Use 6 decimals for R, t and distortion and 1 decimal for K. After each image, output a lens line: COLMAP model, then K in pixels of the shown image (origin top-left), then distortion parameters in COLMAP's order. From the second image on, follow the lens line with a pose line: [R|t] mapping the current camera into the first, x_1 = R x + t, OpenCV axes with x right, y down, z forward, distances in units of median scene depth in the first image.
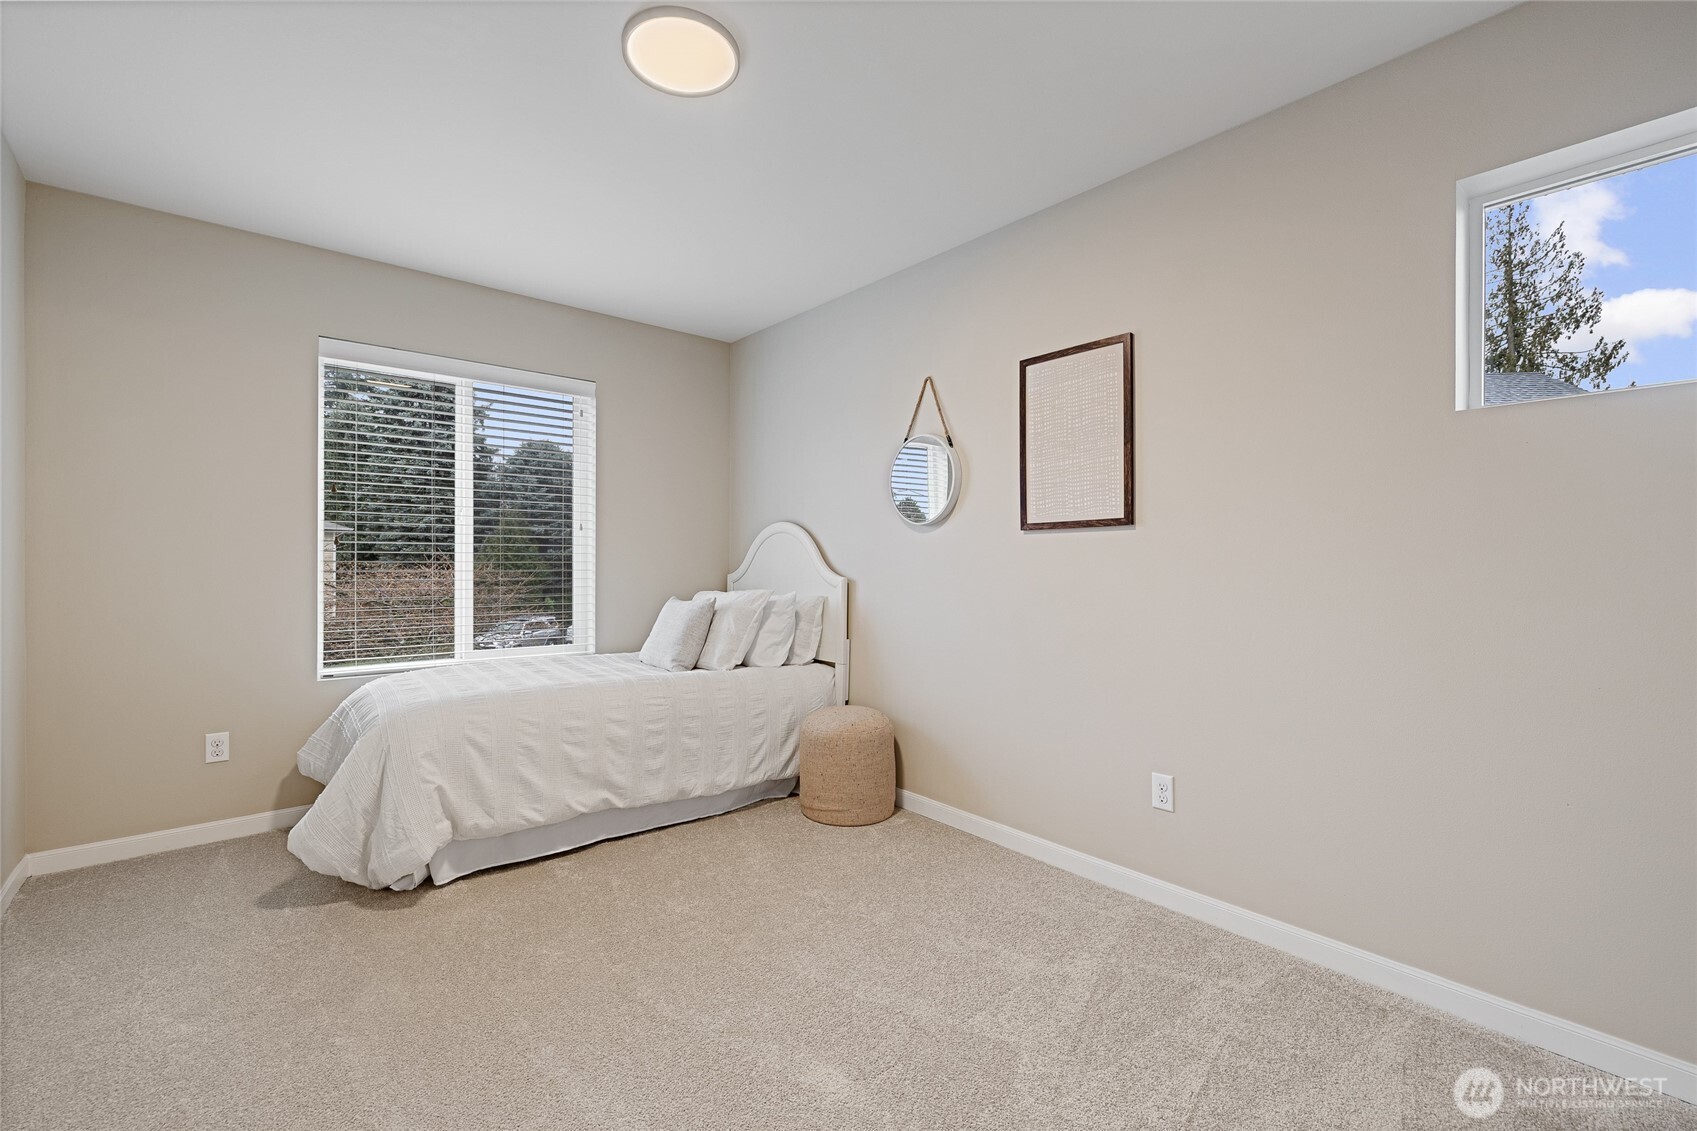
lens RADIAL K [[743.5, 0, 859.4], [0, 743.5, 558.5], [0, 0, 1]] dist [0.001799, -0.000284]
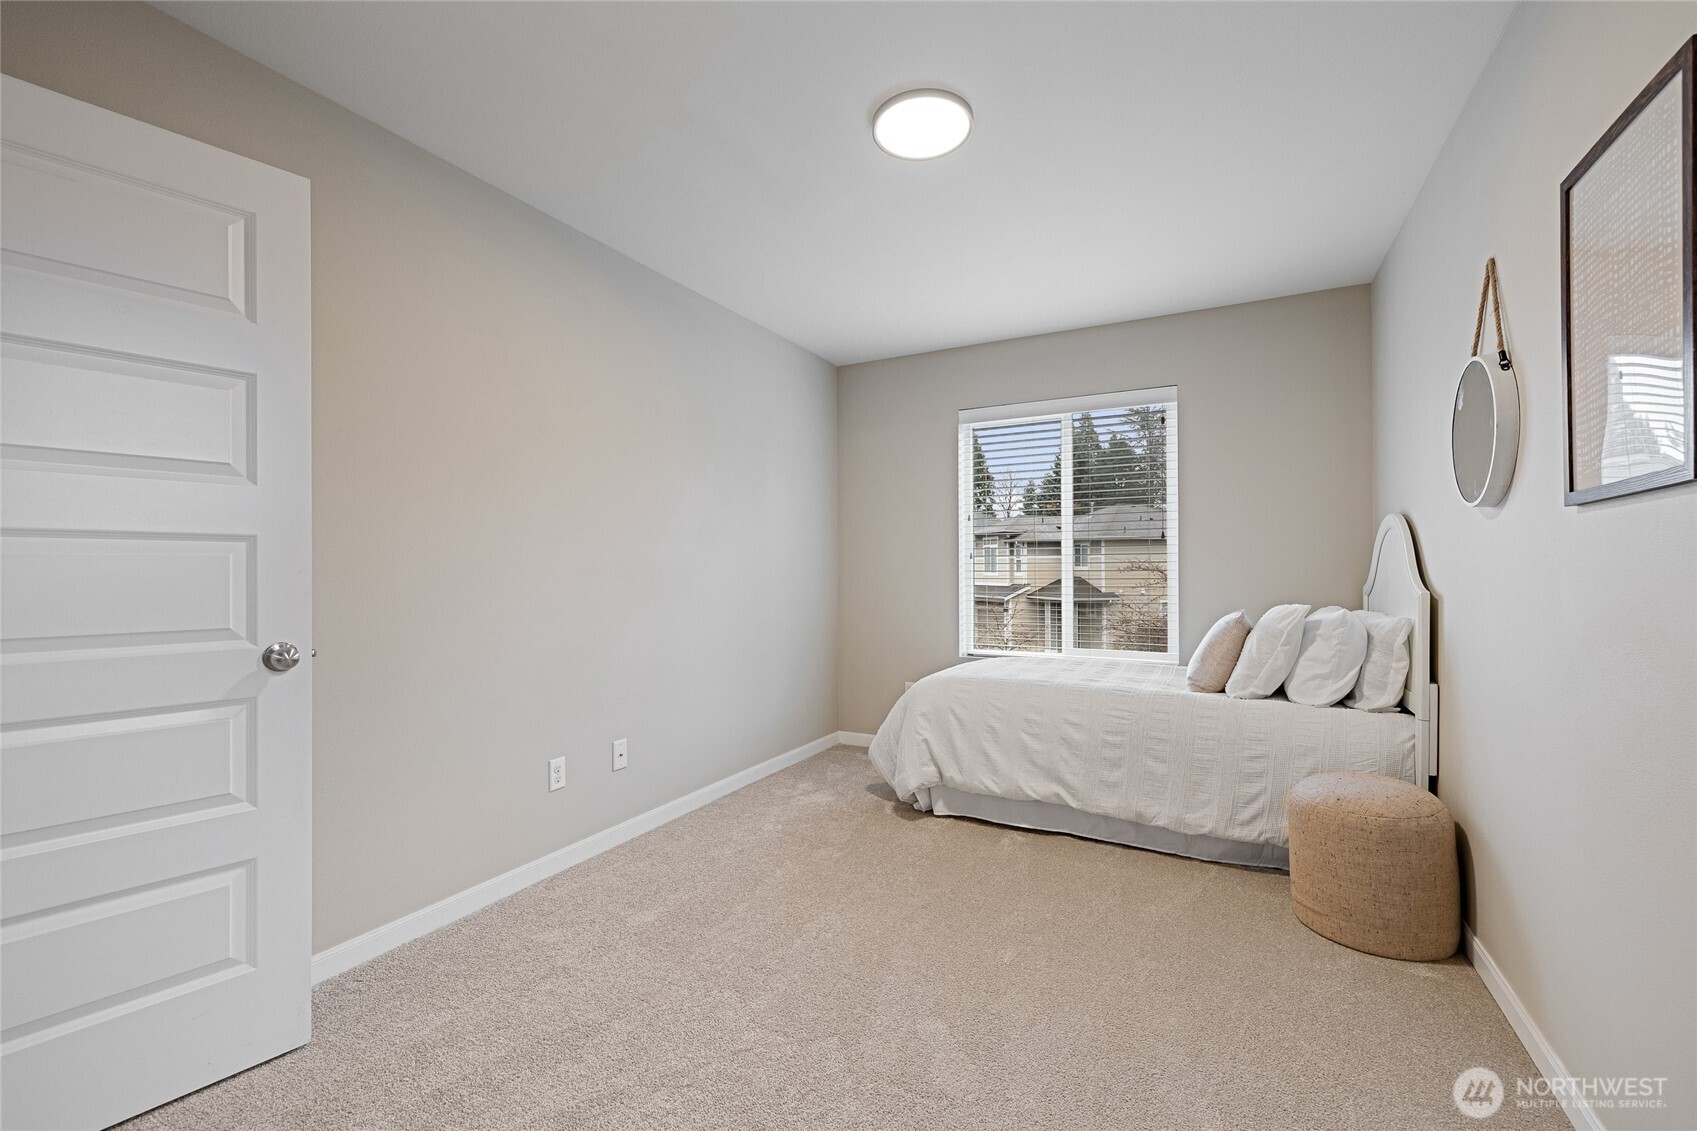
lens RADIAL K [[743.5, 0, 845.5], [0, 743.5, 570.0], [0, 0, 1]] dist [0.001799, -0.000284]
pose [[0.338497, -0.003397, -0.940961, 0.511618], [0.010077, 0.999949, 0.000016, 0.000539], [0.940913, -0.009488, 0.338514, 0.328939]]
